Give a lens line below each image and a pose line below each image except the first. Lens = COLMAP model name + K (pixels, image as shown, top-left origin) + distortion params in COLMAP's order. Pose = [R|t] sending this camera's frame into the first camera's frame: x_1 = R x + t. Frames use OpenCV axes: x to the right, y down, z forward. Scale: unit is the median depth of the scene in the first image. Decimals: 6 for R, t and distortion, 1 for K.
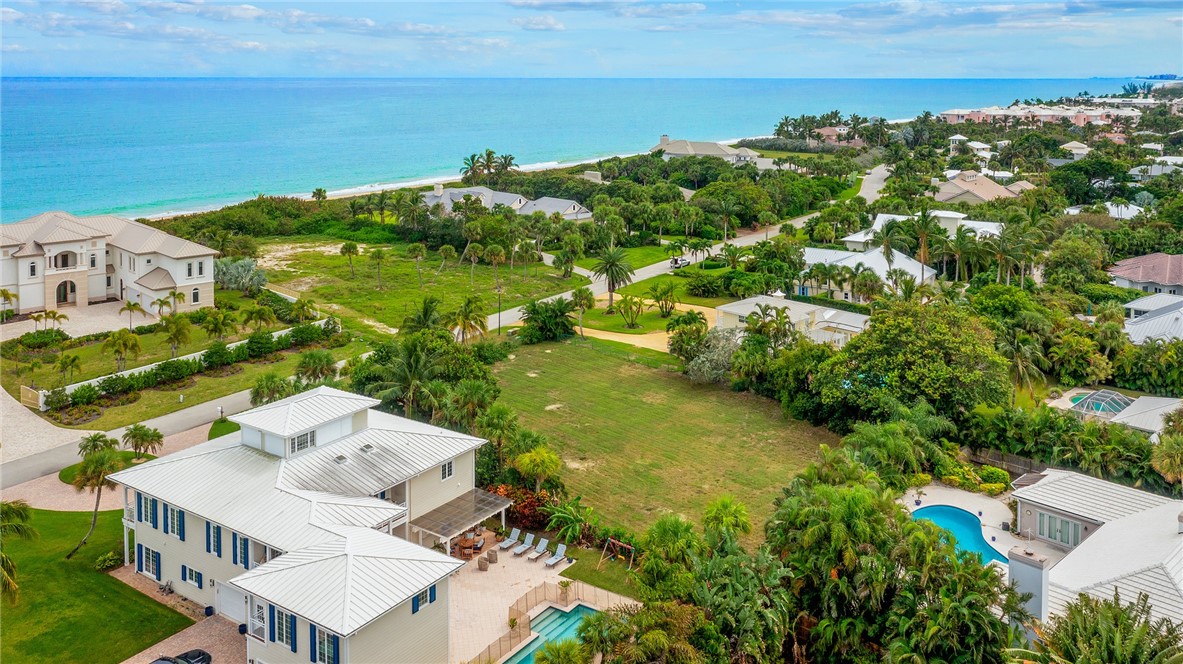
lens RADIAL K [[981.2, 0, 590.4], [0, 981.2, 288.8], [0, 0, 1]] dist [0.001765, 0.003733]
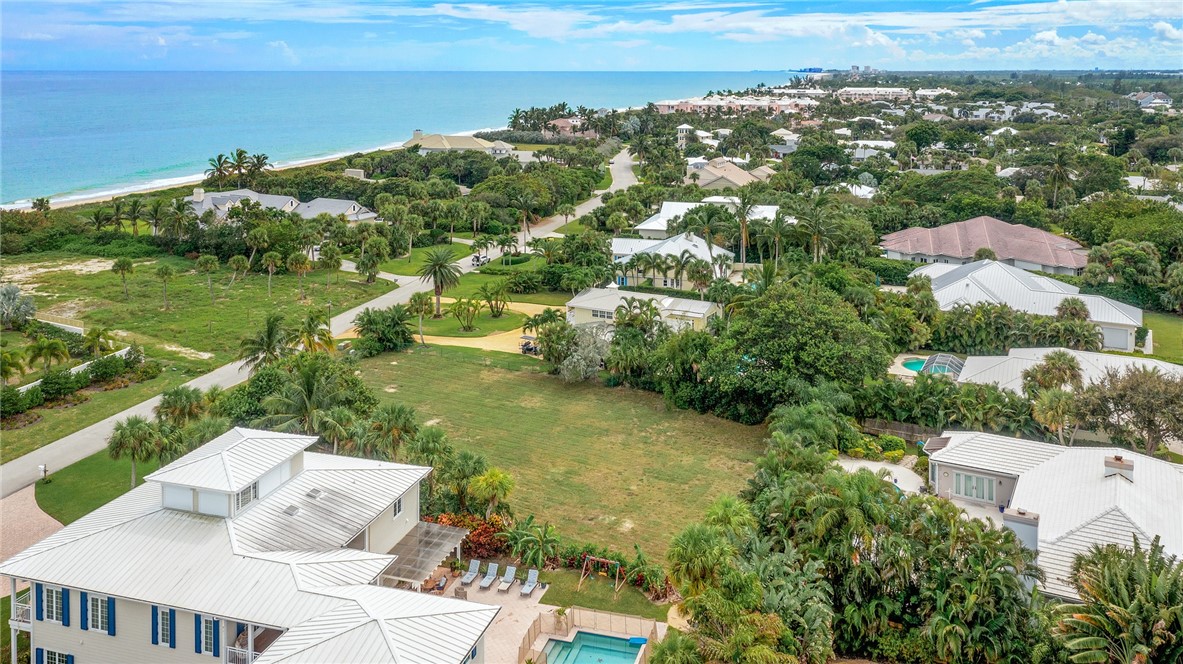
lens RADIAL K [[986.1, 0, 591.3], [0, 986.1, 264.7], [0, 0, 1]] dist [0.001399, -0.008395]
pose [[0.952792, -0.058594, 0.297918, -0.134139], [0.063838, 0.997929, -0.007896, -0.010024], [-0.296838, 0.026542, 0.954559, 0.045944]]
